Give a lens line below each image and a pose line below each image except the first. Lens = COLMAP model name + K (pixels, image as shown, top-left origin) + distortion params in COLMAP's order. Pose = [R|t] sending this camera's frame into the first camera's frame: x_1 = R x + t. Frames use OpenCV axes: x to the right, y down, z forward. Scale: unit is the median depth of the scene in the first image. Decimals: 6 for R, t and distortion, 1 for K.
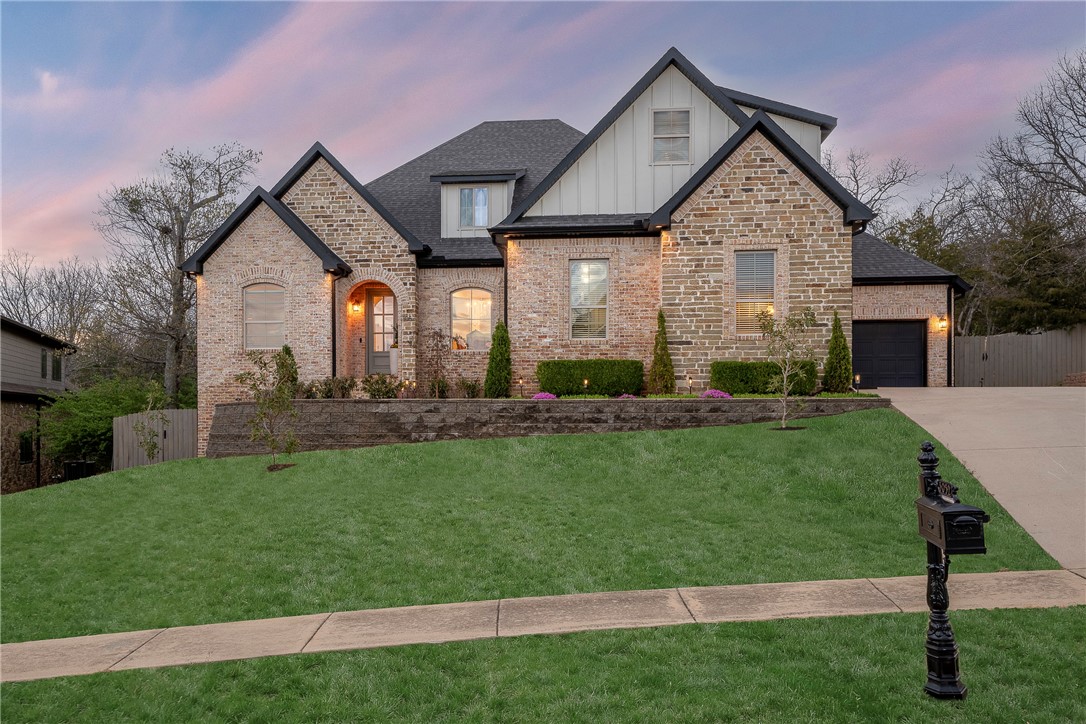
lens RADIAL K [[778.2, 0, 523.8], [0, 778.2, 396.1], [0, 0, 1]] dist [0.004393, -0.004813]
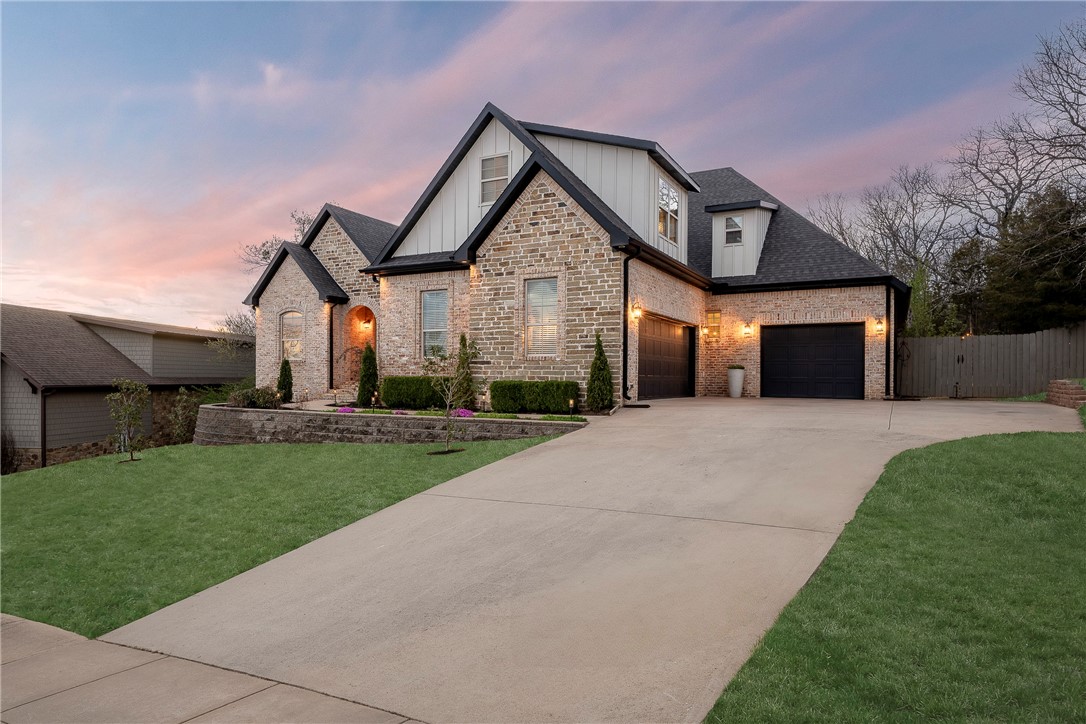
lens RADIAL K [[646.7, 0, 543.4], [0, 646.7, 364.5], [0, 0, 1]] dist [0.001027, 0.000424]
pose [[0.923412, -0.000331, -0.383809, 0.648883], [-0.000063, 0.999999, -0.001013, -0.064904], [0.383809, 0.000959, 0.923412, 0.160808]]
